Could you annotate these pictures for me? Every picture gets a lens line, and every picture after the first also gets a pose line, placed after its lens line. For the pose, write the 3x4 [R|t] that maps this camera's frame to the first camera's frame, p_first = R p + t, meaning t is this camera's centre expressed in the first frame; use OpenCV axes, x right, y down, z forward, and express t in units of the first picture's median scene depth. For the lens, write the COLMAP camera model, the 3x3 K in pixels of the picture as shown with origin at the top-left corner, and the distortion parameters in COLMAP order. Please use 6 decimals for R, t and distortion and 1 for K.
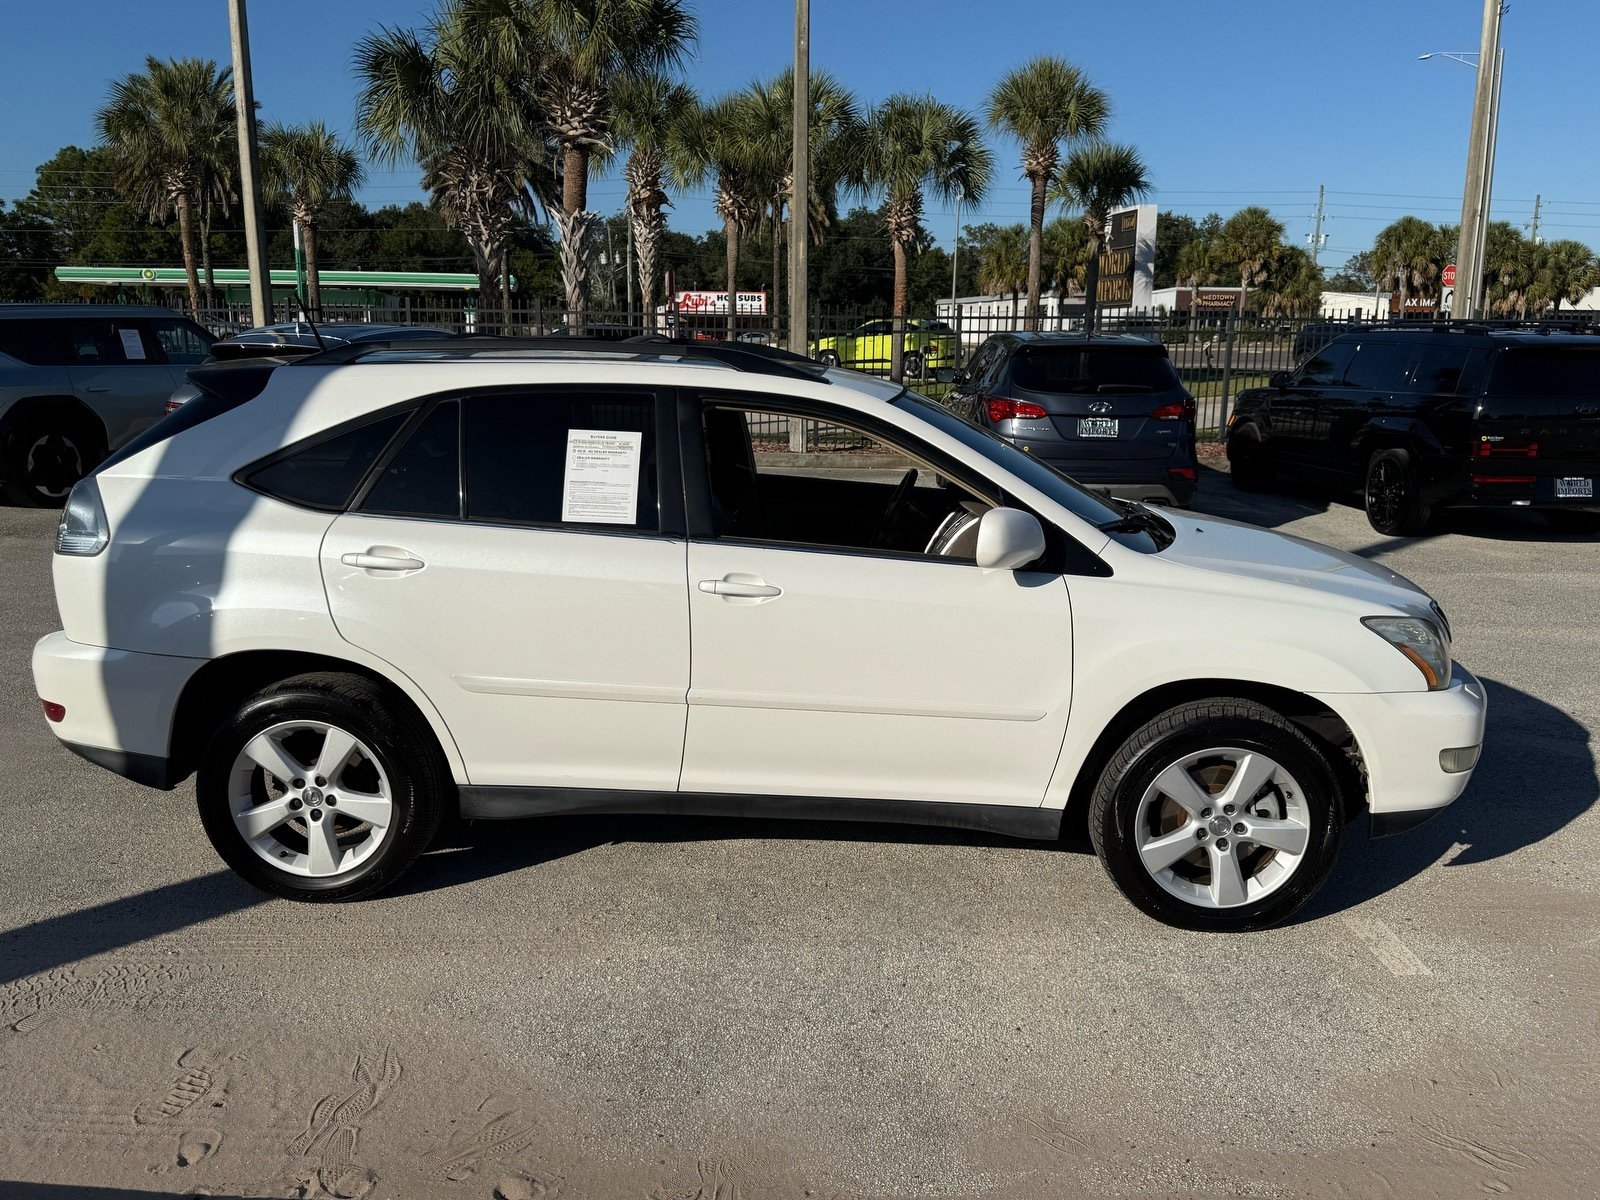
lens RADIAL K [[1294.2, 0, 795.1], [0, 1294.2, 604.0], [0, 0, 1]] dist [0.081560, -0.112379]
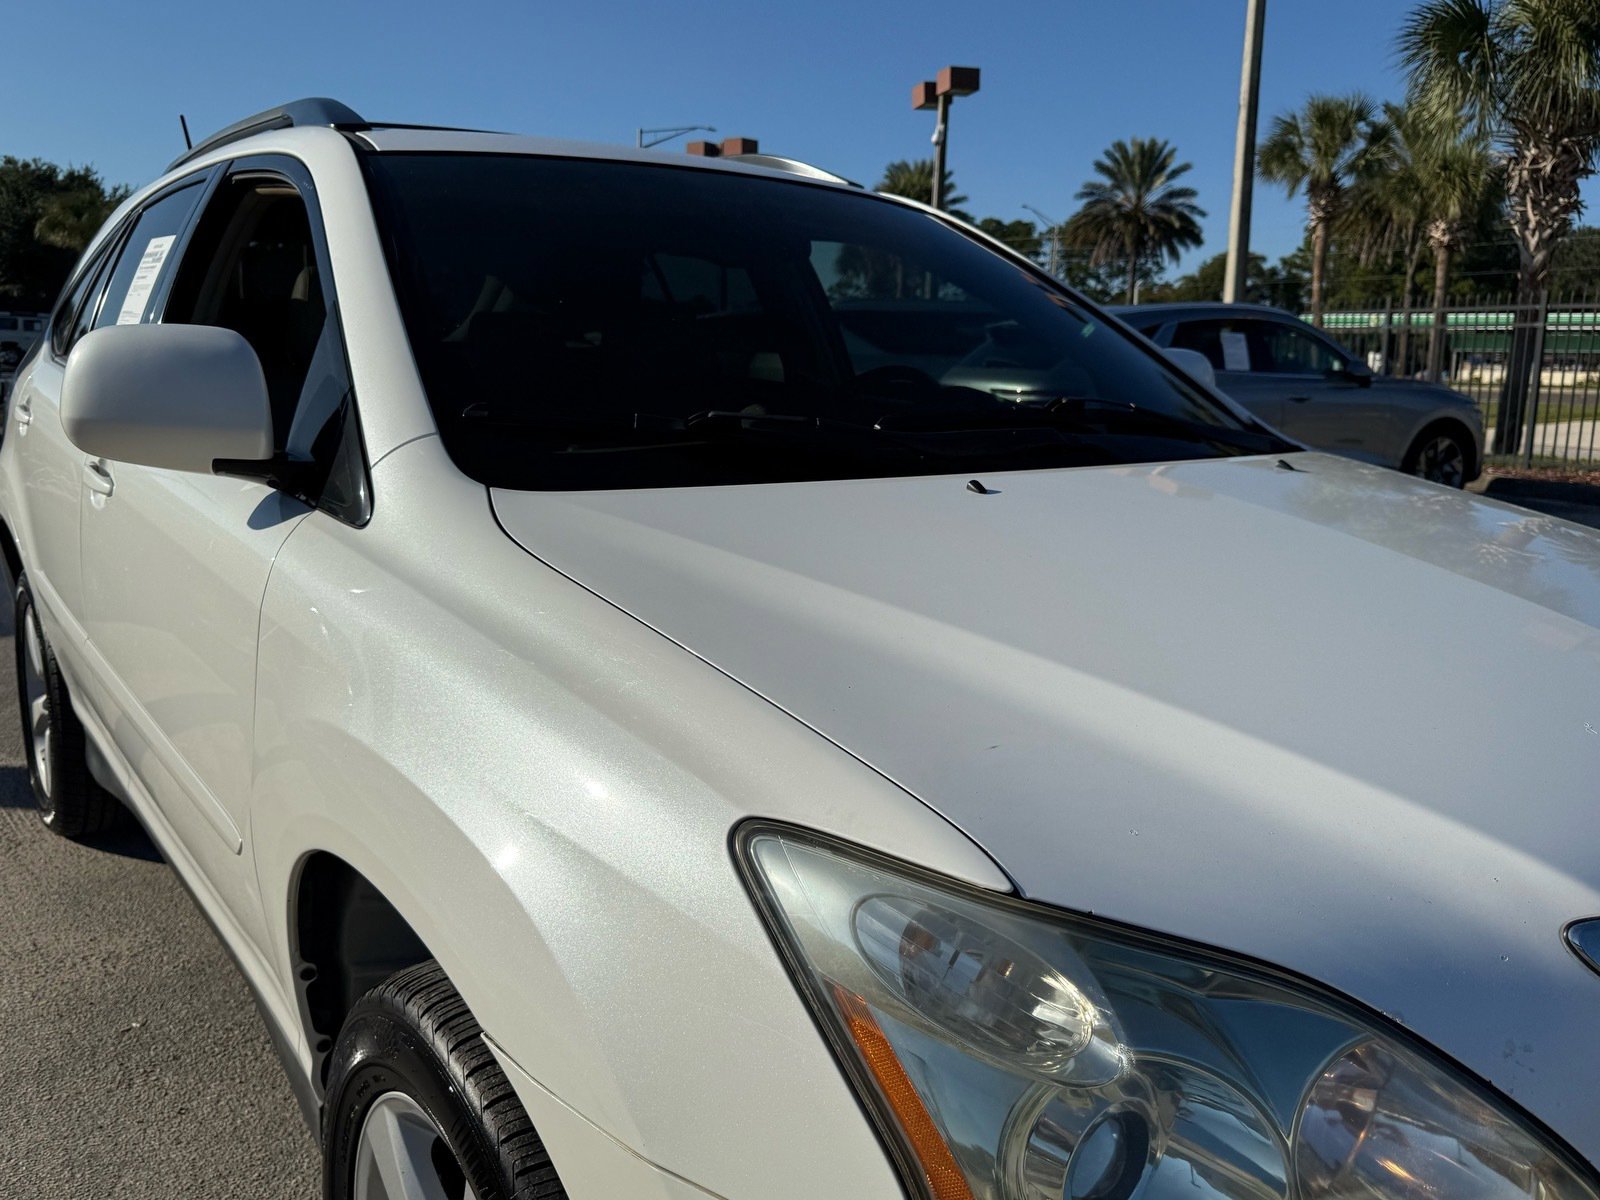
lens RADIAL K [[1335.2, 0, 849.6], [0, 1335.2, 603.5], [0, 0, 1]] dist [0.004664, 0.004672]
pose [[0.664646, 0.133776, -0.735085, 0.126610], [-0.165035, 0.985826, 0.030187, -0.007469], [0.728704, 0.101251, 0.677303, 0.171770]]
